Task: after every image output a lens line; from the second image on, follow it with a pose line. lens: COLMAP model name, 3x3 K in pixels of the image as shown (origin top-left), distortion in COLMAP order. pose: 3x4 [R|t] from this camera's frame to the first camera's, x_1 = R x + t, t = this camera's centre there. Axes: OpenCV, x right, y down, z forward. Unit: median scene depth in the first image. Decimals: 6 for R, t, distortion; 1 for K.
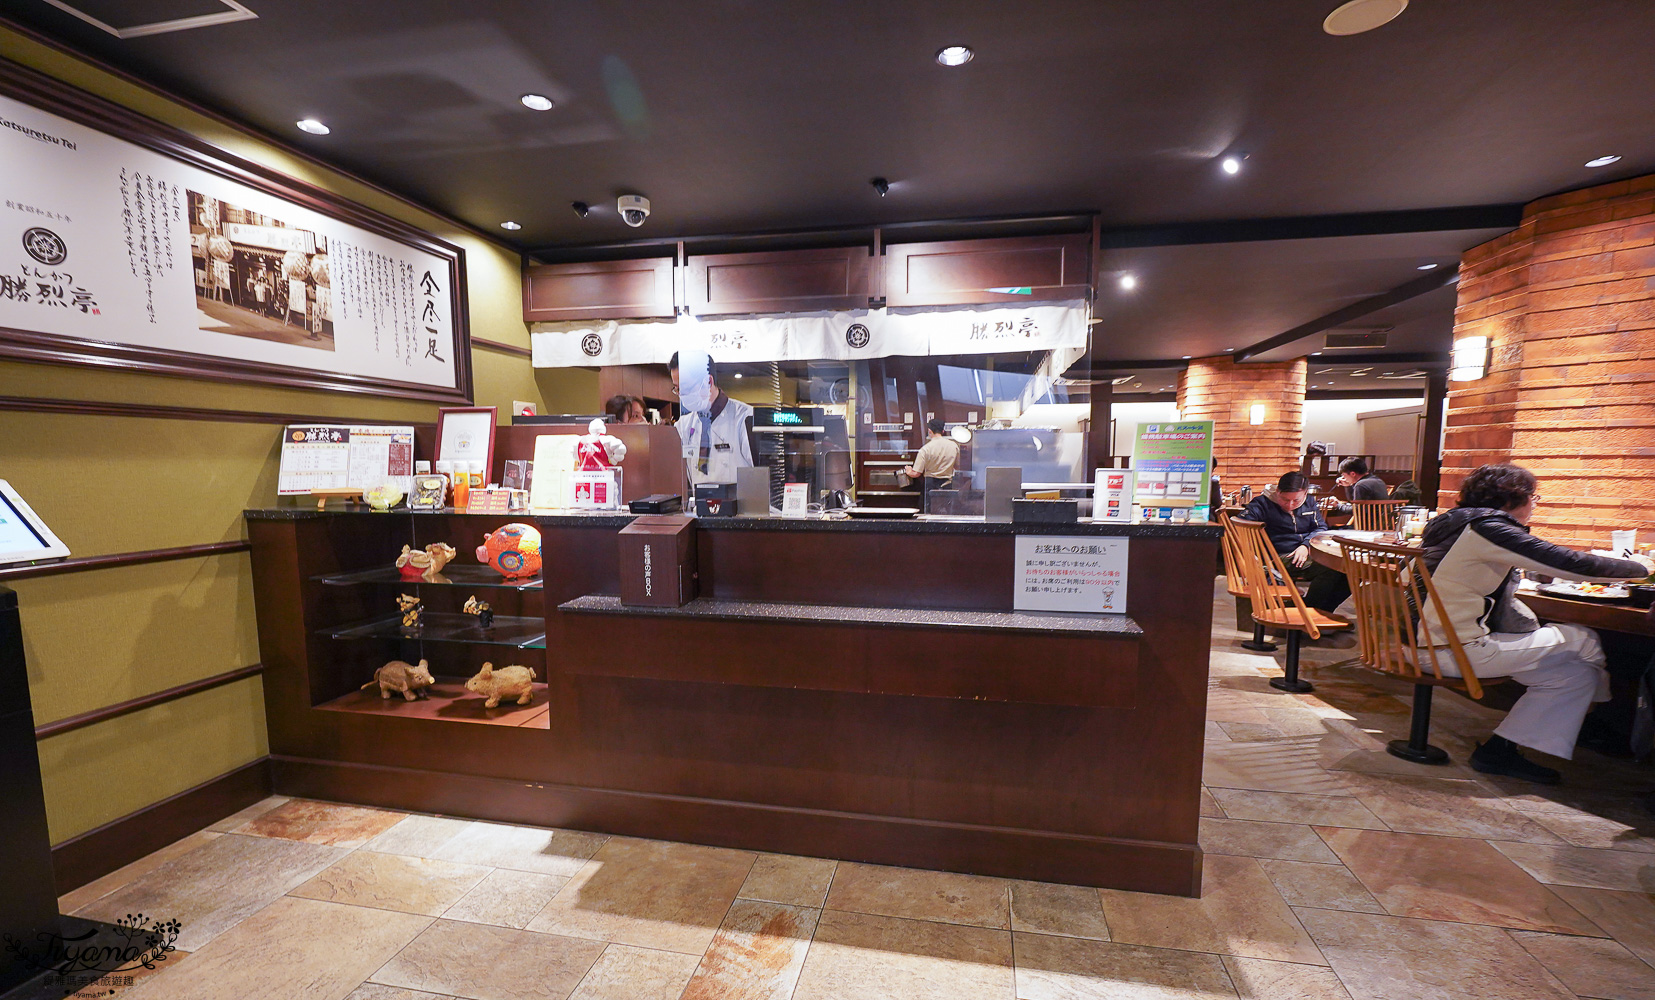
lens RADIAL K [[747.3, 0, 825.7], [0, 747.3, 549.9], [0, 0, 1]] dist [-0.007308, 0.001623]
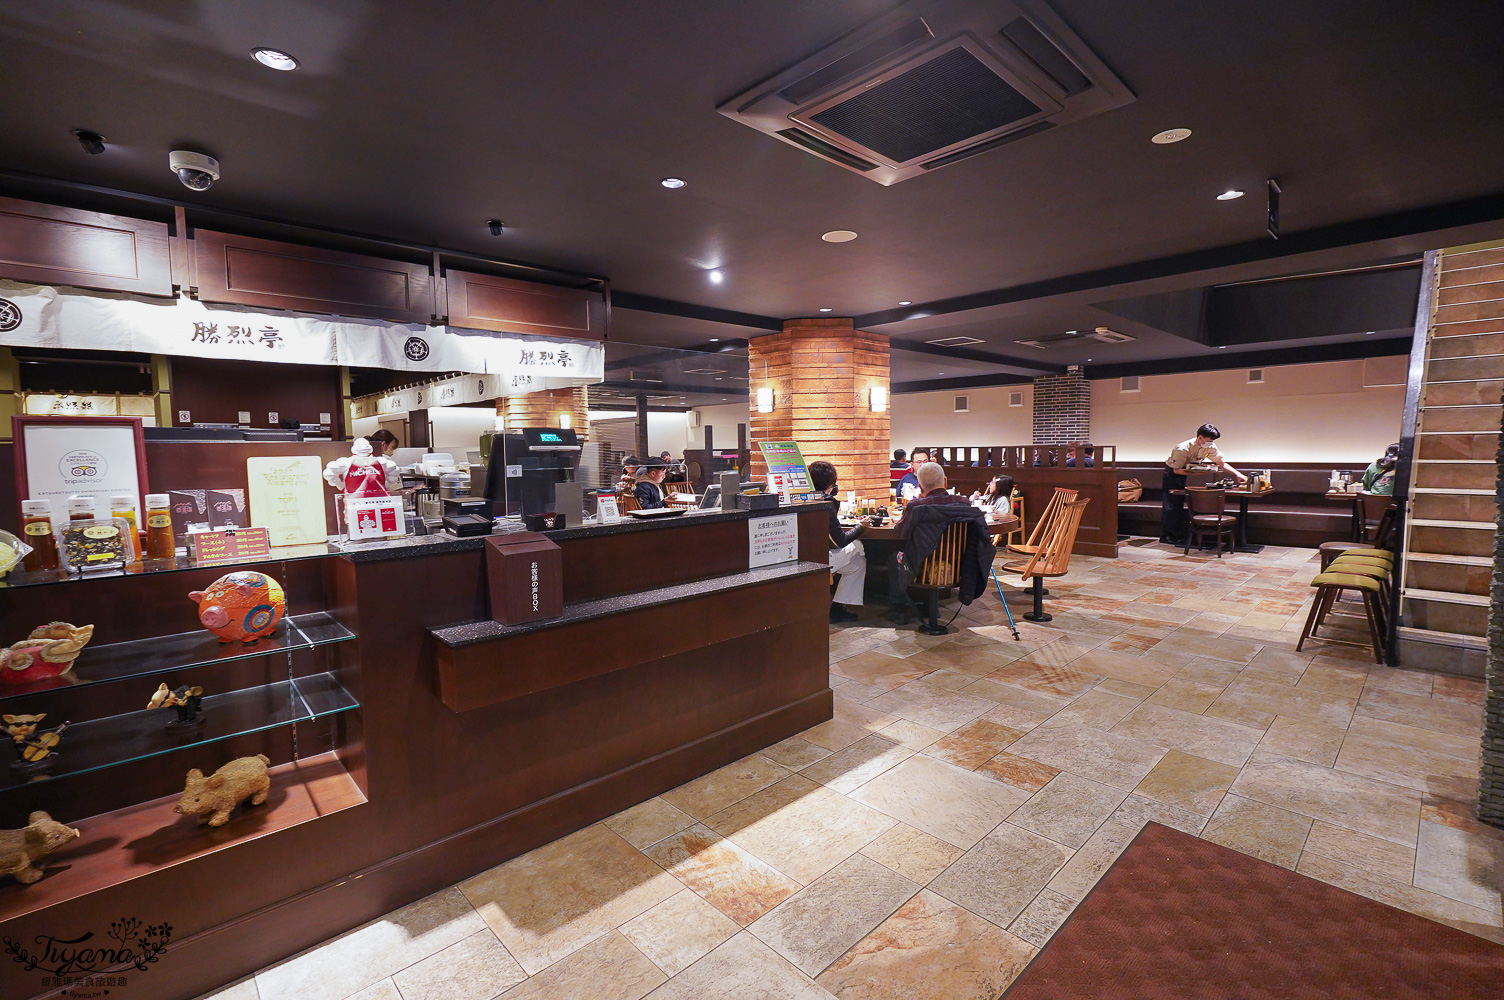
lens RADIAL K [[680.0, 0, 752.1], [0, 680.0, 502.3], [0, 0, 1]] dist [-0.000223, 0.000565]
pose [[0.572142, -0.075189, 0.816701, -0.704358], [0.114245, 0.993387, 0.011421, -0.055485], [-0.812159, 0.086769, 0.576948, 0.165171]]
